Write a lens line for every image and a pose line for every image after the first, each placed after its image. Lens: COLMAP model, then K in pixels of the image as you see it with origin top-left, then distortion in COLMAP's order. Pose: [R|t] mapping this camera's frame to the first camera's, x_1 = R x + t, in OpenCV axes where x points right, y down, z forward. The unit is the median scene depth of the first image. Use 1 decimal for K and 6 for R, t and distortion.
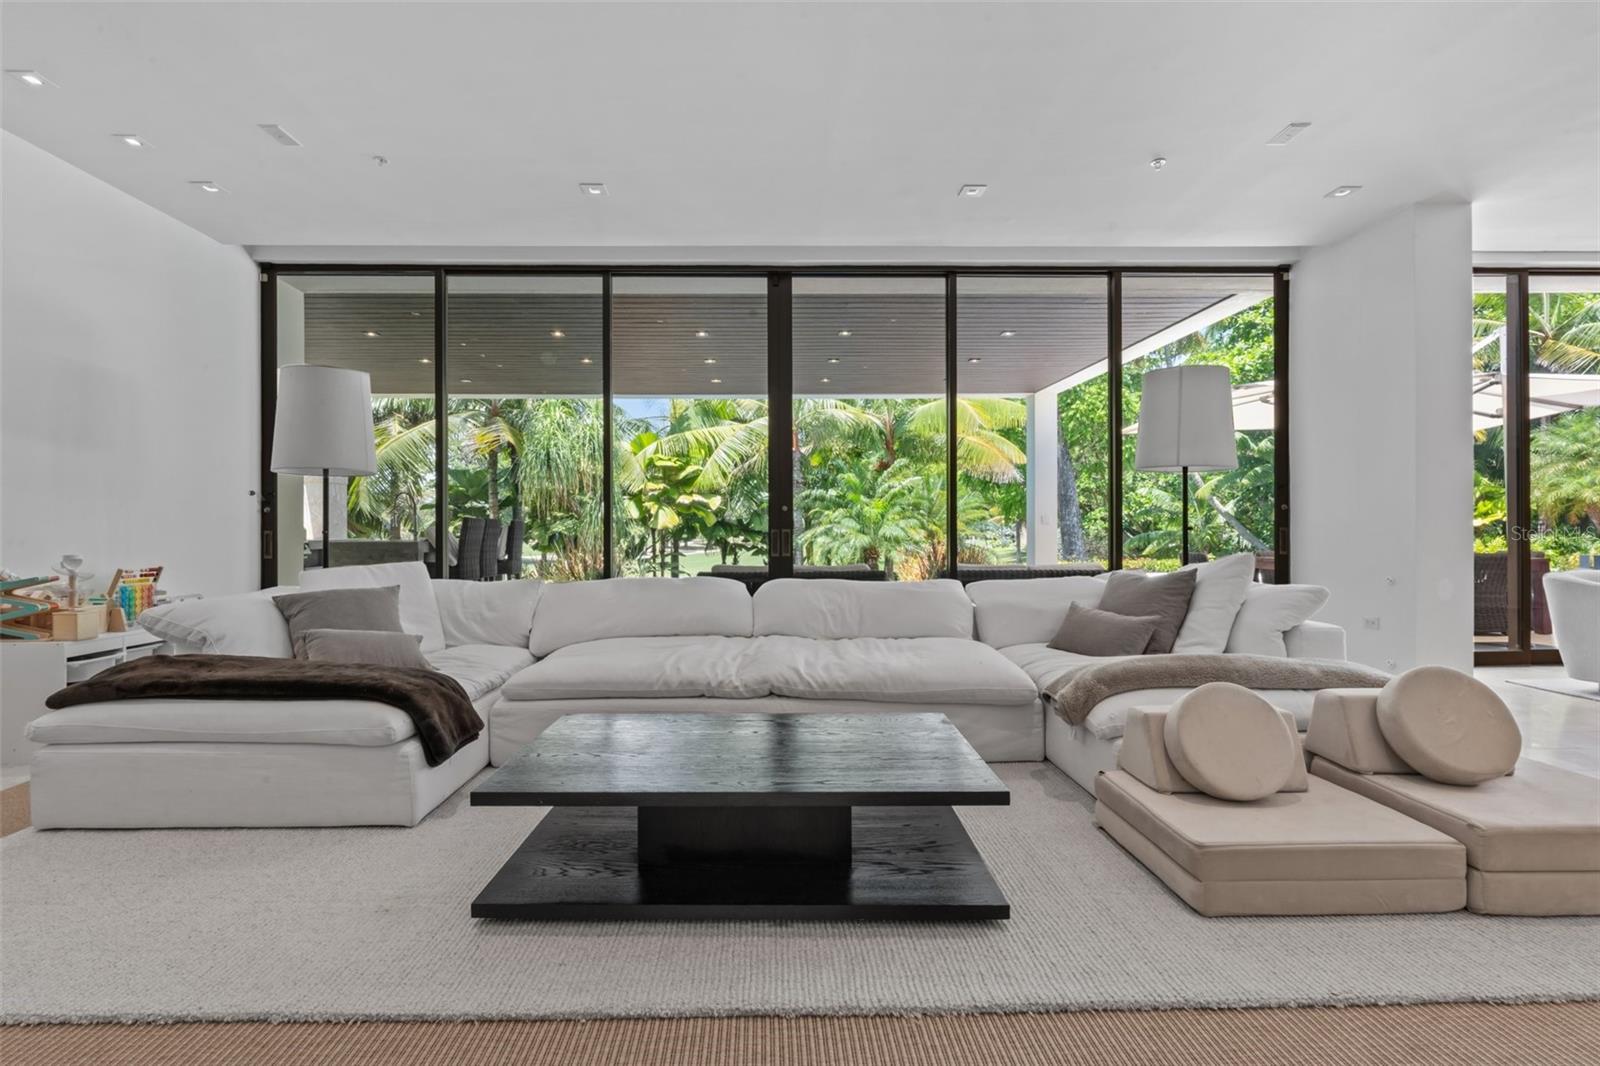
lens RADIAL K [[727.6, 0, 770.3], [0, 727.6, 536.6], [0, 0, 1]] dist [-0.009118, 0.001711]
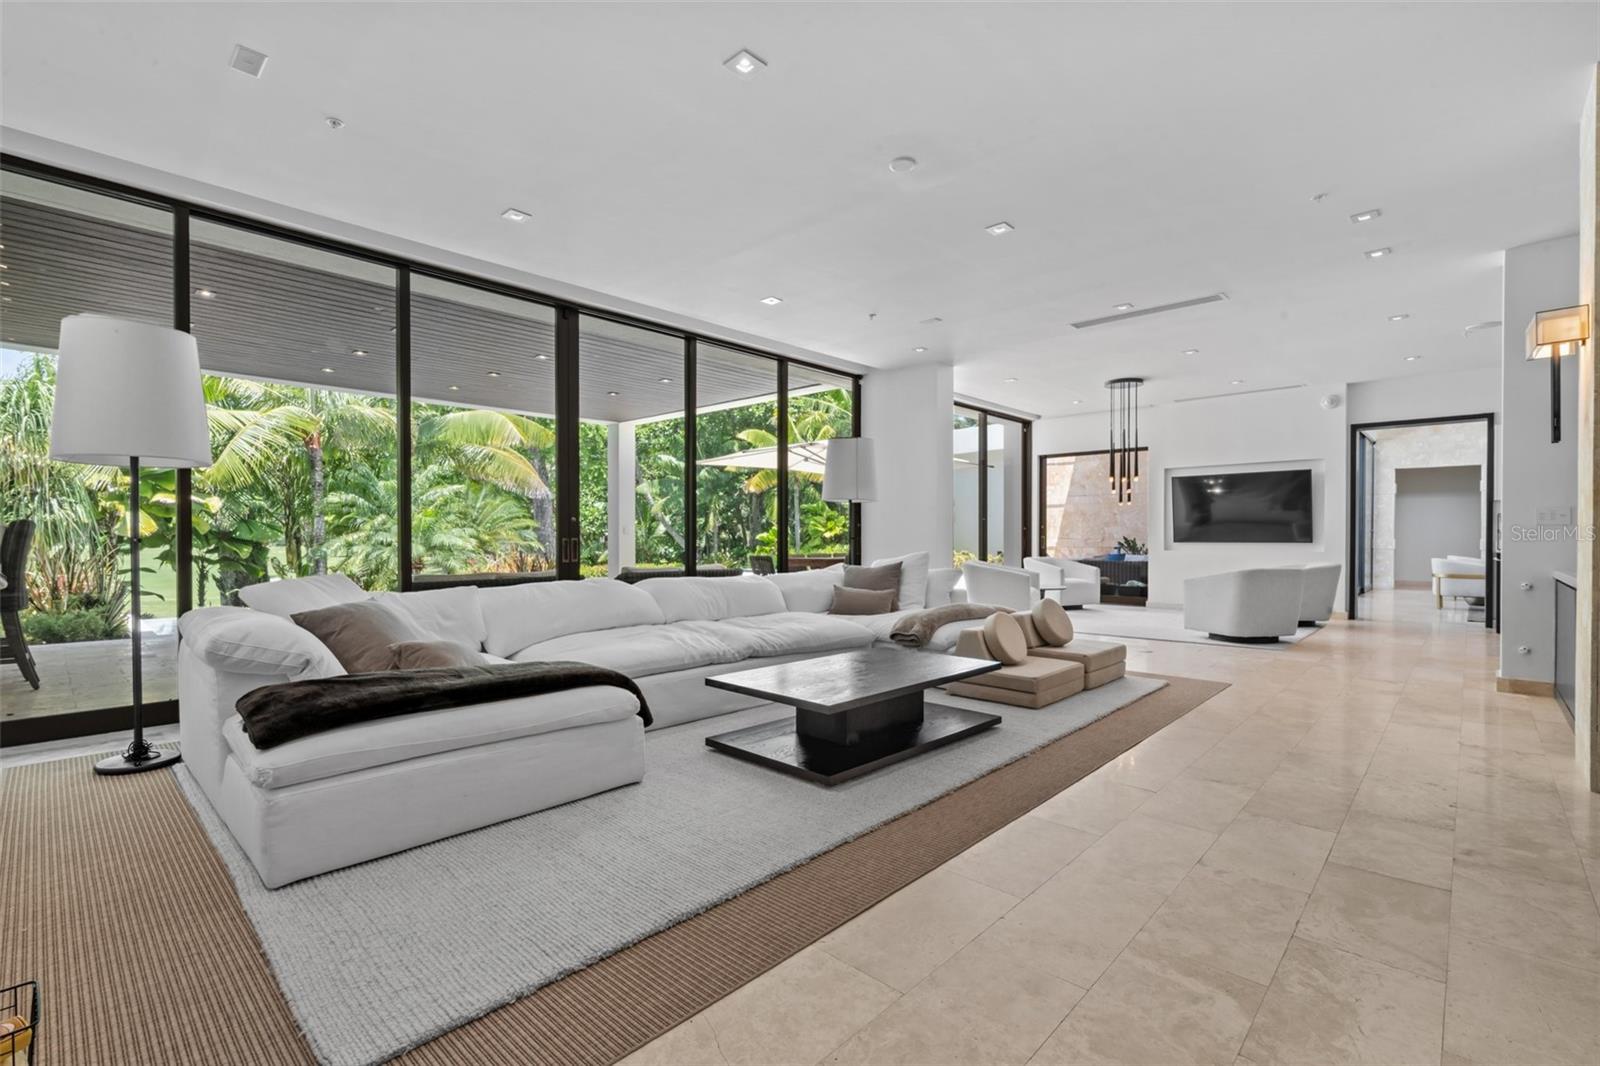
lens RADIAL K [[727.6, 0, 770.9], [0, 727.6, 551.9], [0, 0, 1]] dist [-0.009118, 0.001711]
pose [[0.707293, -0.010626, 0.706841, -0.579864], [0.005520, 0.999940, 0.009508, 0.002154], [-0.706899, -0.002823, 0.707309, -0.006791]]
